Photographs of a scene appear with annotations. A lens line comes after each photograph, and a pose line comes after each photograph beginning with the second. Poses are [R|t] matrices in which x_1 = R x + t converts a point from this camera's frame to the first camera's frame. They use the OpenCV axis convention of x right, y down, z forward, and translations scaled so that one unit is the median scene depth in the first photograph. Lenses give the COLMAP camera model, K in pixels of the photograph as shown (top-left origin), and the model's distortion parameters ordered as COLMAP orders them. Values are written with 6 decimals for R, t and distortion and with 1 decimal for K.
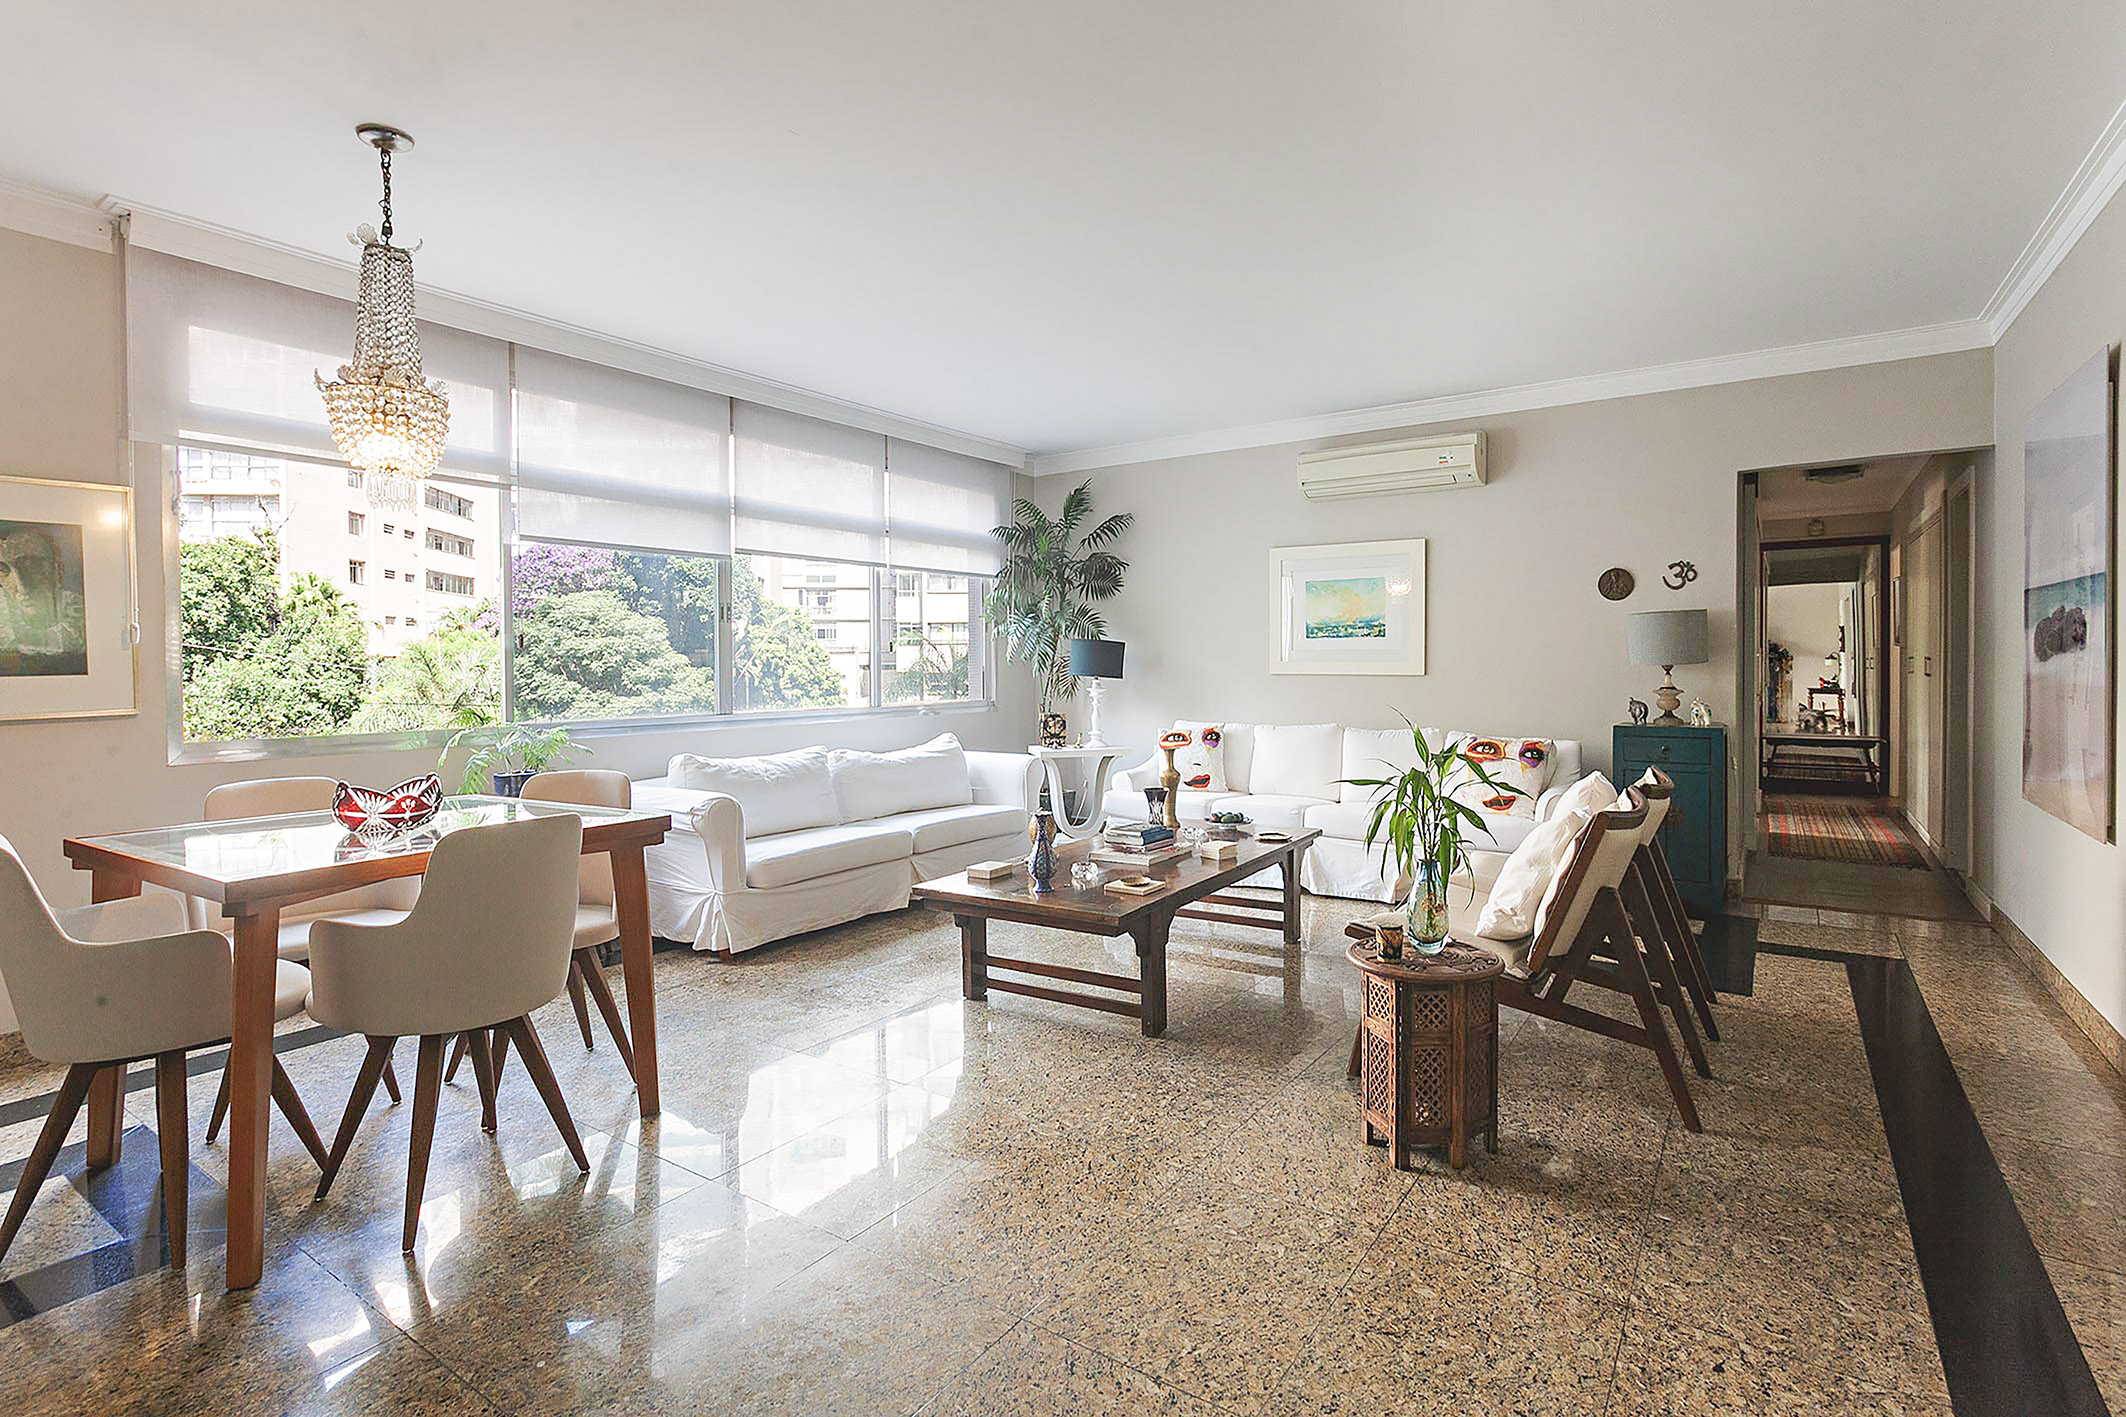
lens RADIAL K [[1051.6, 0, 1033.3], [0, 1051.6, 662.1], [0, 0, 1]] dist [-0.001525, 0.000431]
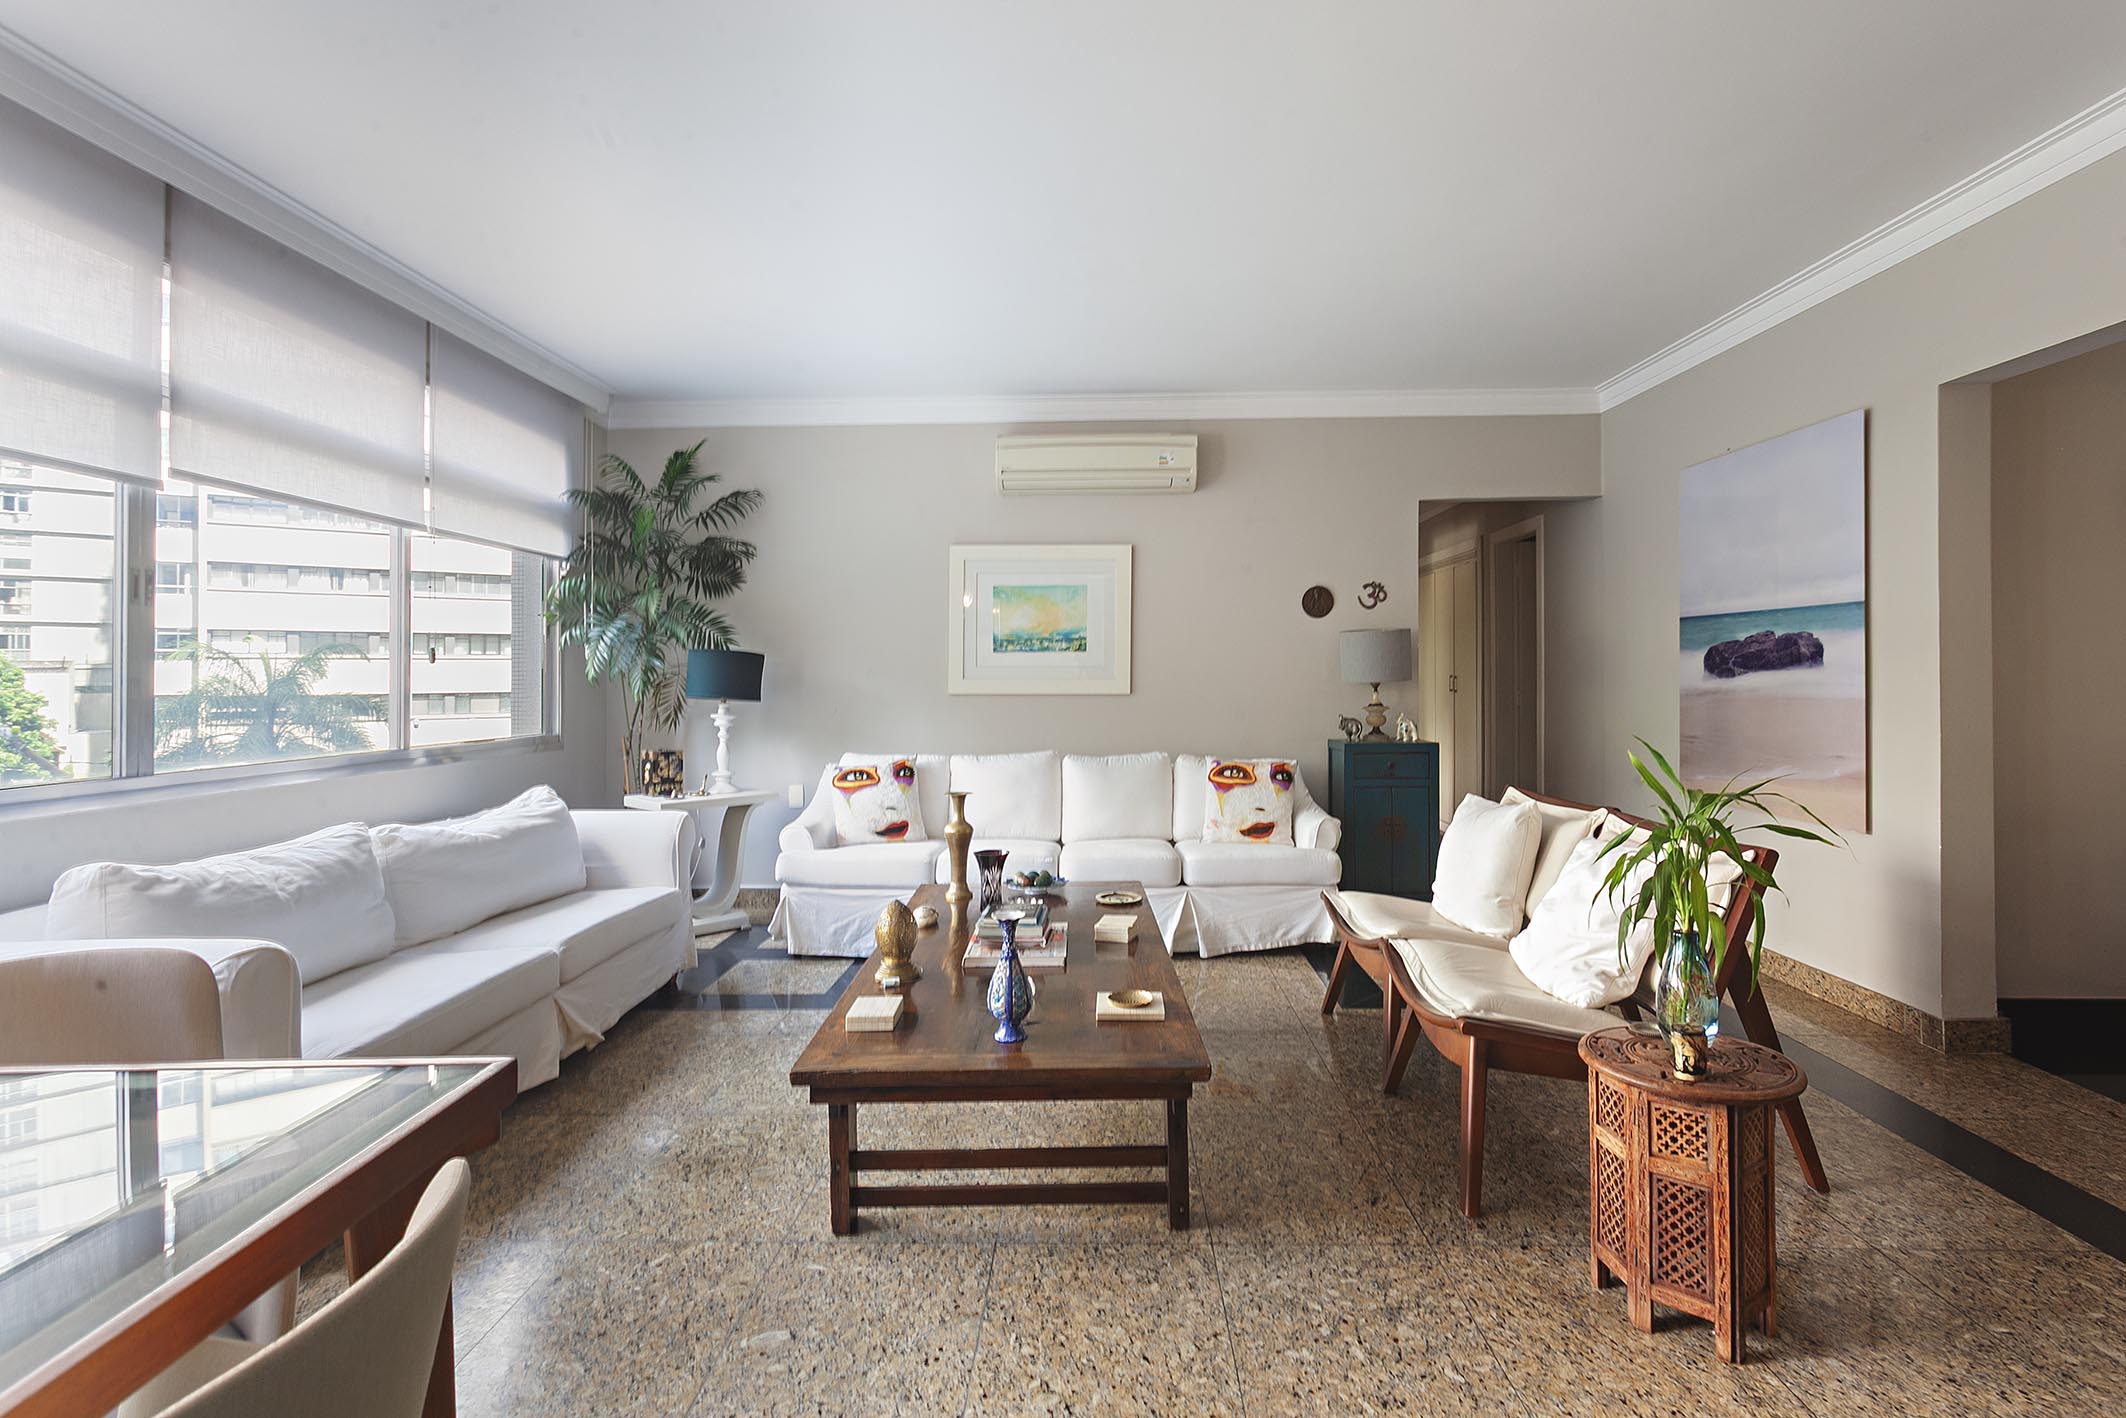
lens RADIAL K [[1051.6, 0, 1033.3], [0, 1051.6, 662.6], [0, 0, 1]] dist [-0.001525, 0.000431]
pose [[0.827164, 0.009590, 0.561879, -0.202813], [0.000734, 0.999835, -0.018146, 0.001639], [-0.561960, 0.015422, 0.827020, 0.279665]]
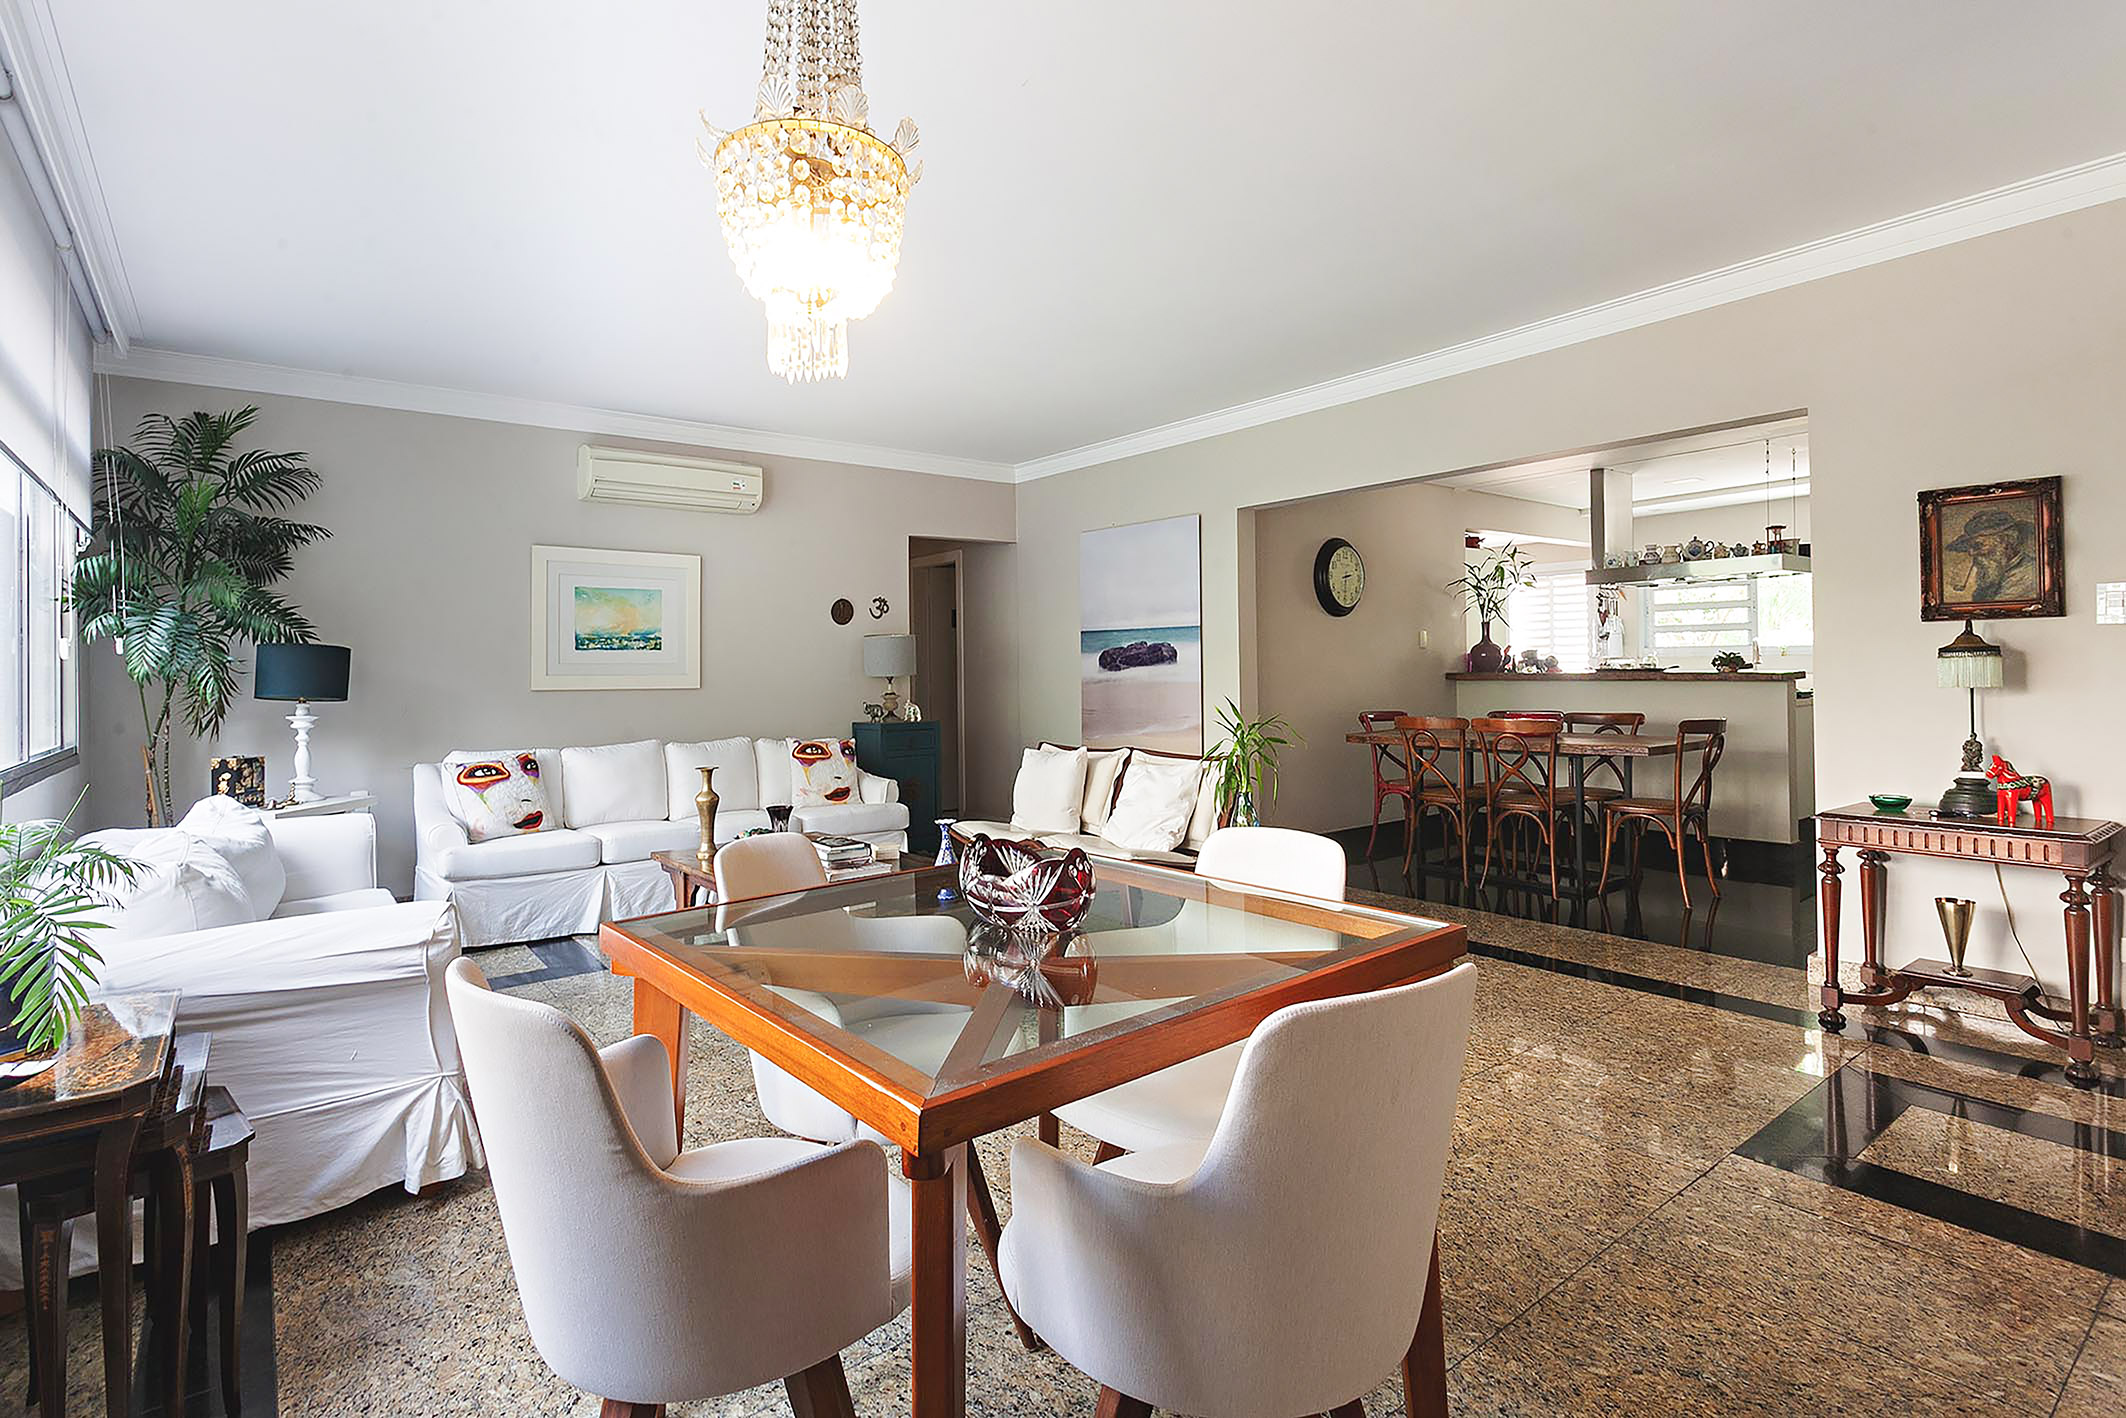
lens RADIAL K [[1159.3, 0, 1004.7], [0, 1159.3, 657.9], [0, 0, 1]] dist [-0.000225, 0.000699]
pose [[0.250522, 0.014794, 0.967998, -0.627261], [0.010938, 0.999776, -0.018110, 0.006352], [-0.968049, 0.015125, 0.250304, 0.408974]]
